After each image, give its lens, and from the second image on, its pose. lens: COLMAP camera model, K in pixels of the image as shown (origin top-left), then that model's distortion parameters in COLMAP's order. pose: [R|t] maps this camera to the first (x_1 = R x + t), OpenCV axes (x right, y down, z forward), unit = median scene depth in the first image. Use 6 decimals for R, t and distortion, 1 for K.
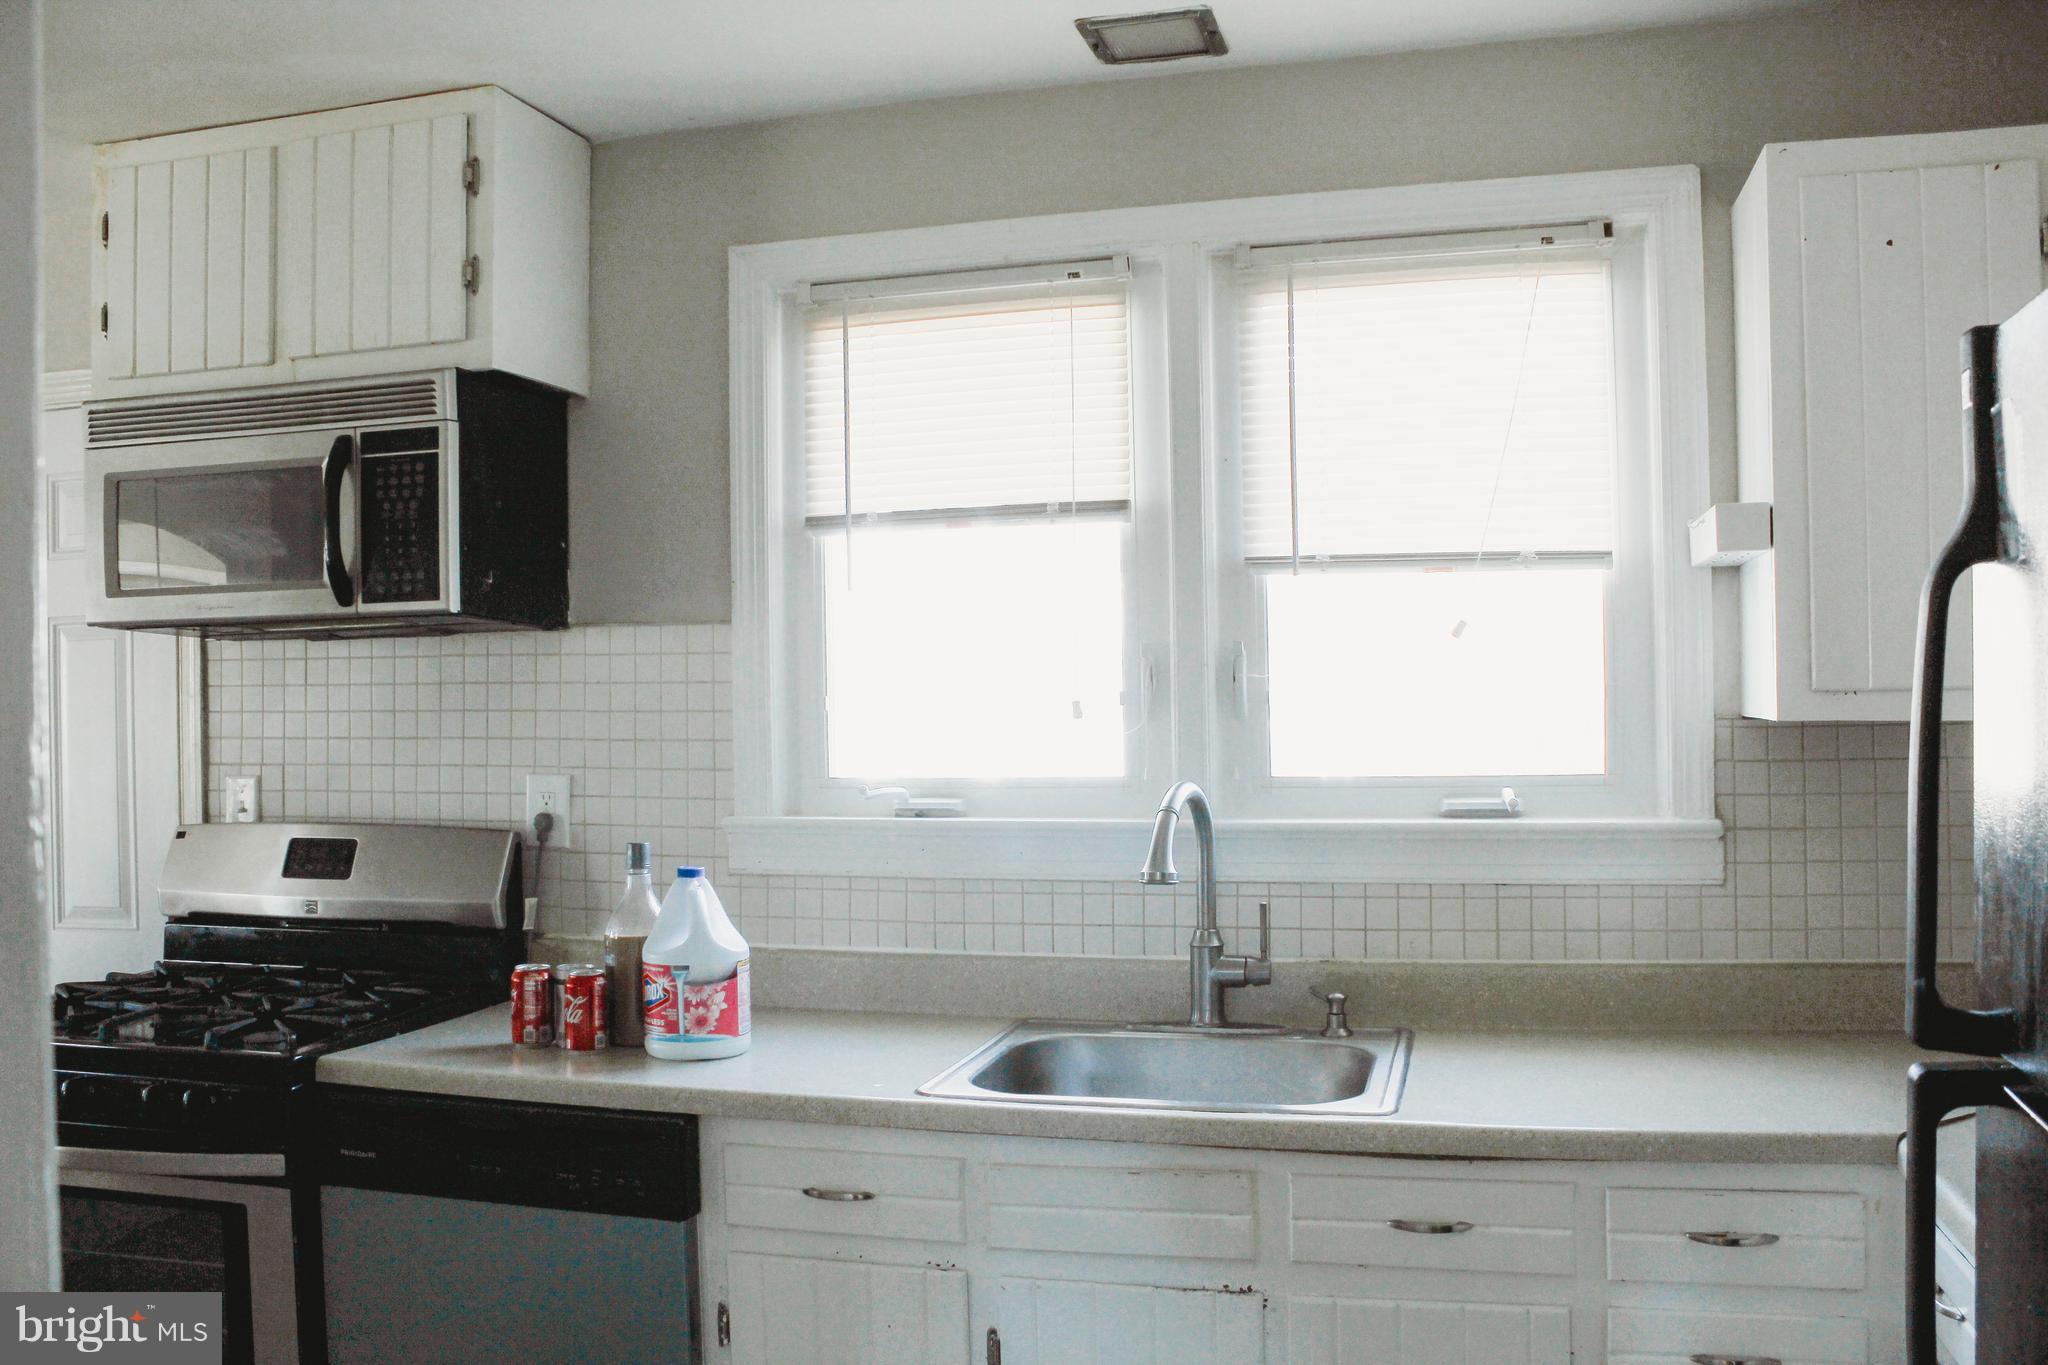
lens RADIAL K [[1737.9, 0, 1024.0], [0, 1737.9, 682.5], [0, 0, 1]] dist [-0.151785, 0.141161]
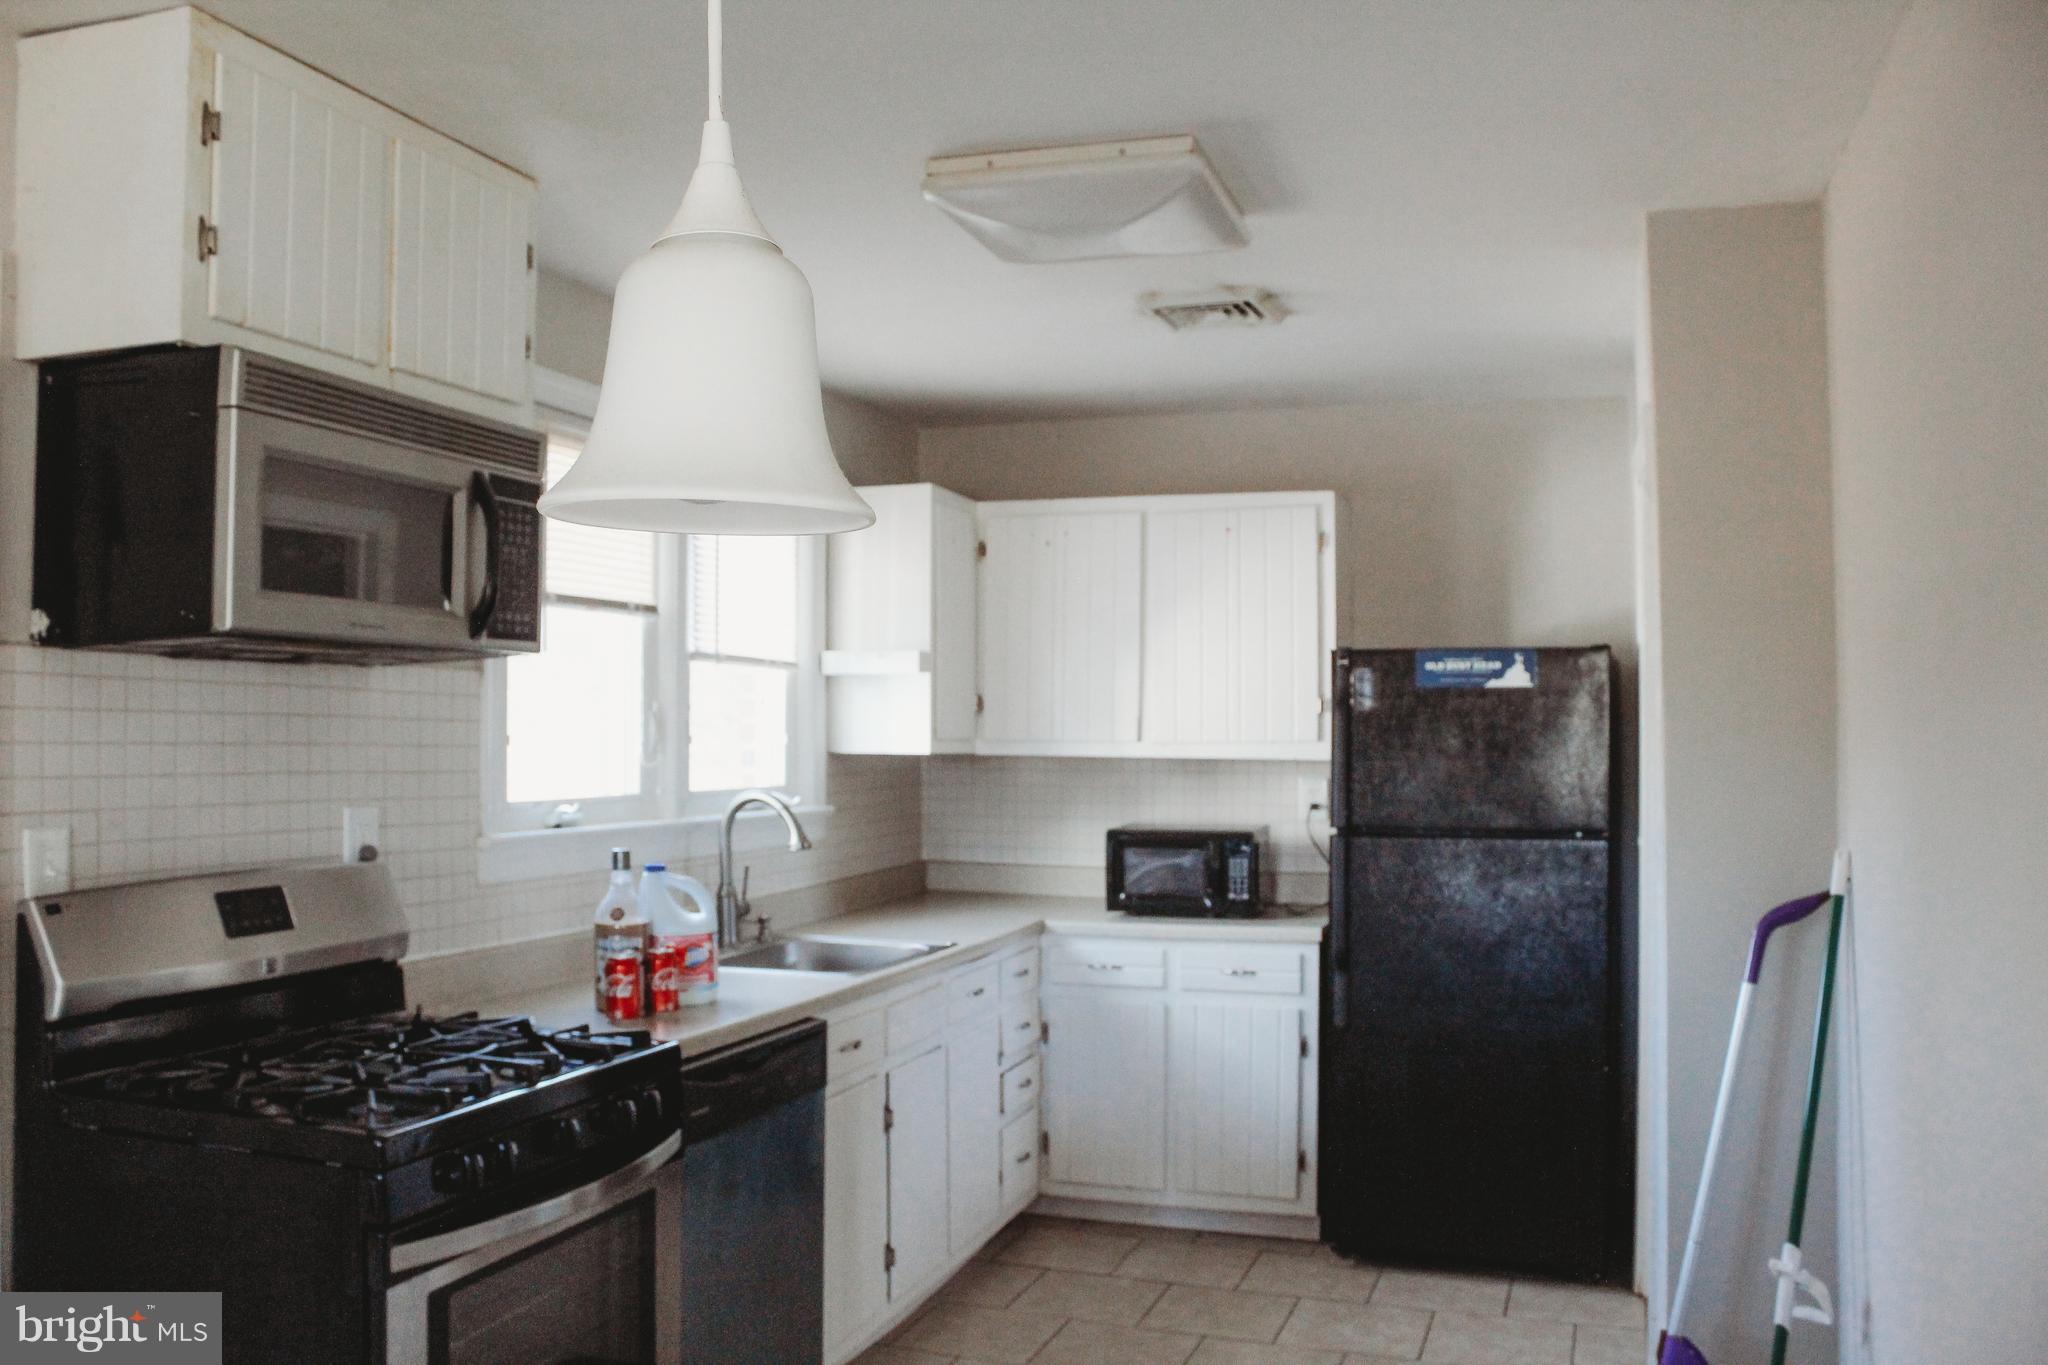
lens RADIAL K [[1737.9, 0, 1024.0], [0, 1737.9, 682.5], [0, 0, 1]] dist [-0.151785, 0.141161]
pose [[0.034700, 0.045326, 0.998369, -1.293301], [-0.006261, 0.998961, -0.045135, 0.023168], [-0.999378, -0.004684, 0.034947, 0.582830]]
